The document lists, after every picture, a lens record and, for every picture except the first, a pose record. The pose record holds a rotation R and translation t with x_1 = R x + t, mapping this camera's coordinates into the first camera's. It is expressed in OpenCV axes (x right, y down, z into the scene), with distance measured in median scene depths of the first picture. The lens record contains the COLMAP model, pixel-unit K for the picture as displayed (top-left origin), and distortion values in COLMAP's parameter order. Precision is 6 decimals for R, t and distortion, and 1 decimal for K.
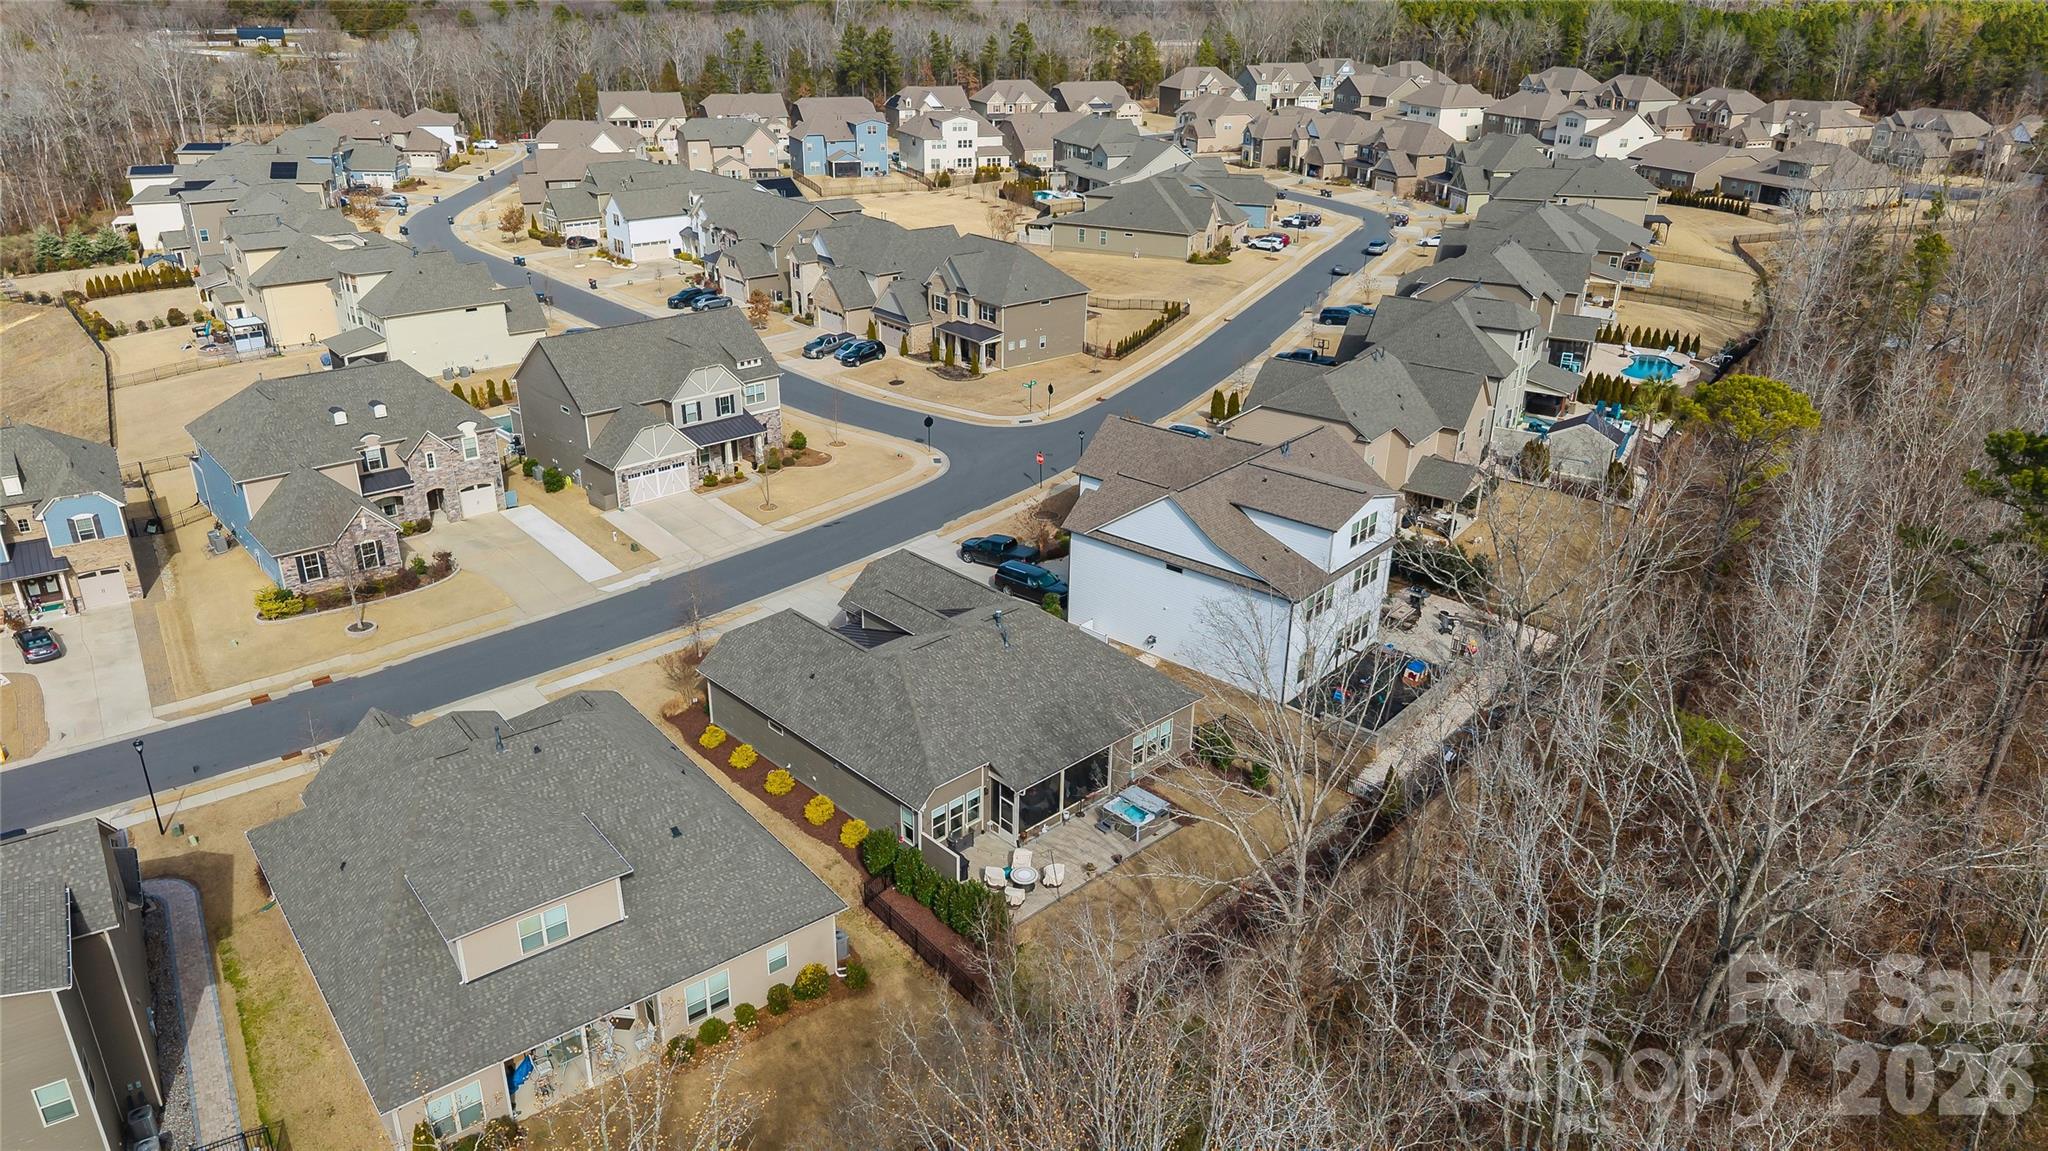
lens RADIAL K [[1371.3, 0, 1024.0], [0, 1371.3, 575.5], [0, 0, 1]] dist [-0.003005, -0.004874]
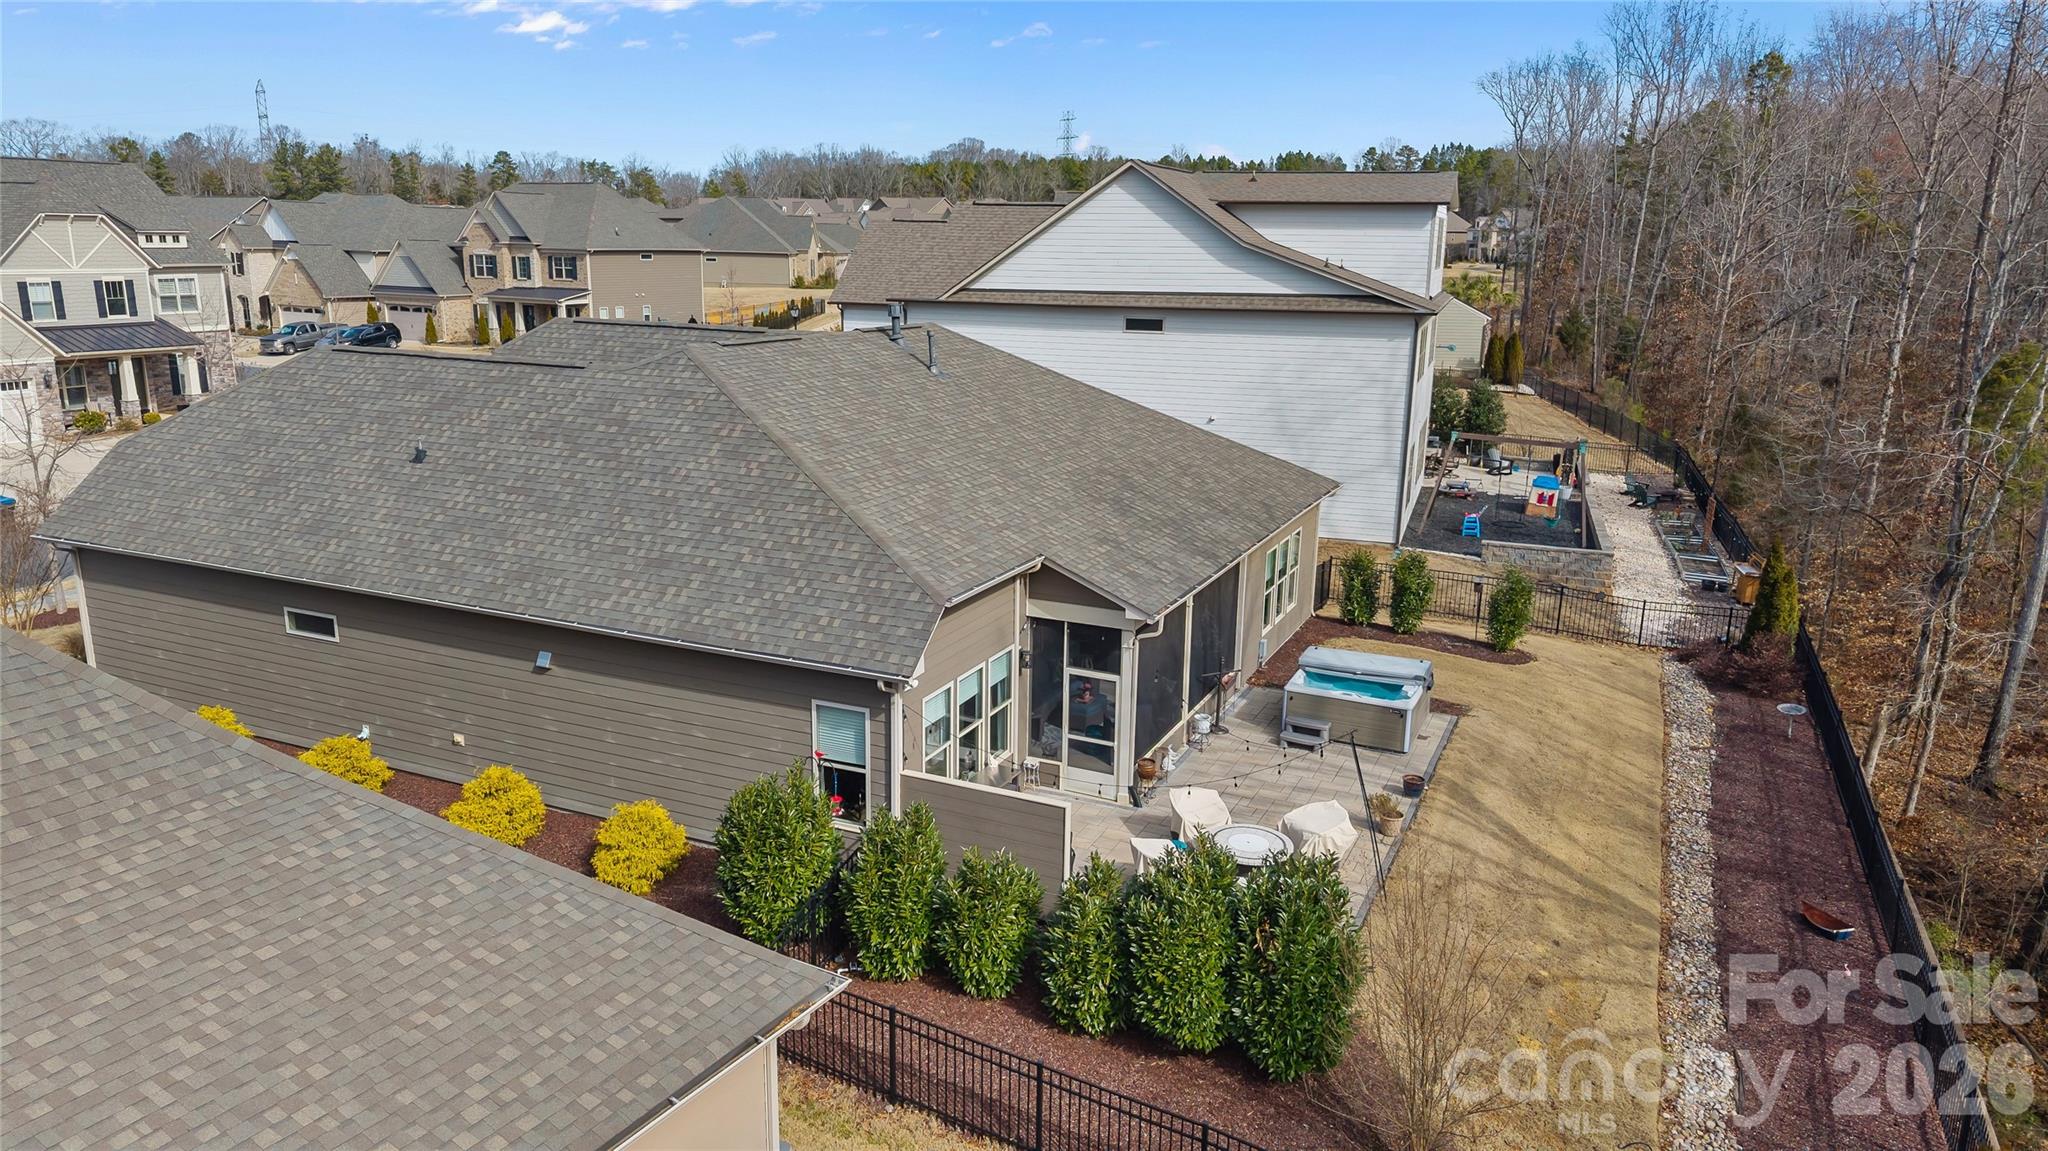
lens RADIAL K [[1371.3, 0, 1024.0], [0, 1371.3, 575.5], [0, 0, 1]] dist [-0.003005, -0.004874]
pose [[0.929582, -0.083734, 0.358978, -0.086175], [0.143303, 0.979345, -0.142647, 0.107402], [-0.339619, 0.184045, 0.922381, 0.393493]]
